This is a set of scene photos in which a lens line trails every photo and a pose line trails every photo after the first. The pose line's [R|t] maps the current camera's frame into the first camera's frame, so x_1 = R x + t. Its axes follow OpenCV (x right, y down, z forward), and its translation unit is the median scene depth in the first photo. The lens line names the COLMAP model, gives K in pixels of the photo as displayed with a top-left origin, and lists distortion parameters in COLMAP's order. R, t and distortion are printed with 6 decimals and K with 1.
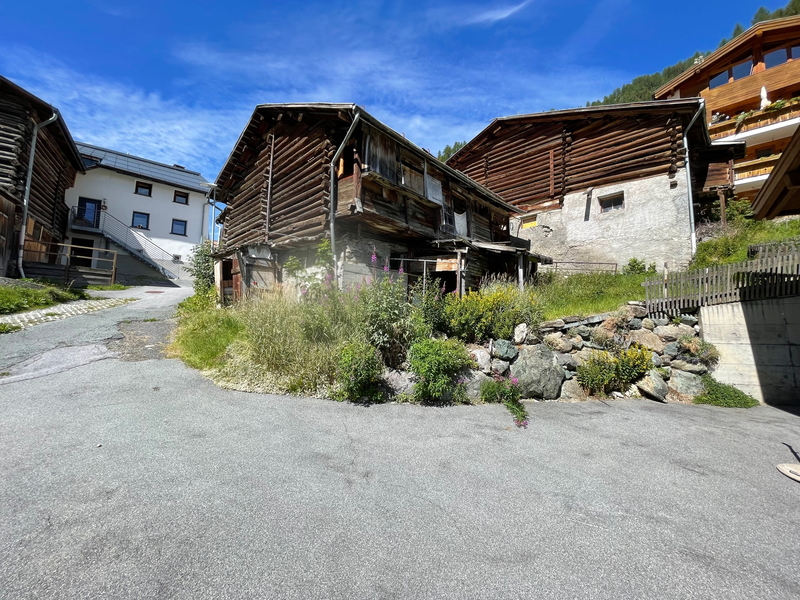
lens RADIAL K [[320.7, 0, 399.9], [0, 320.7, 297.6], [0, 0, 1]] dist [-0.002489, -0.000215]
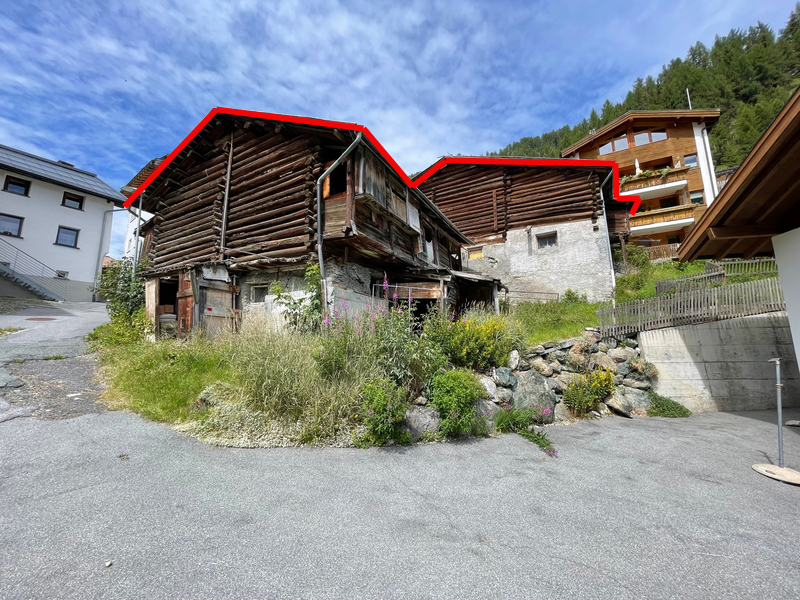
lens RADIAL K [[320.7, 0, 399.9], [0, 320.7, 297.6], [0, 0, 1]] dist [-0.002489, -0.000215]
pose [[0.966854, 0.015120, 0.254881, -0.218821], [0.004129, 0.997189, -0.074817, -0.012715], [-0.255295, 0.073390, 0.964074, 0.071350]]
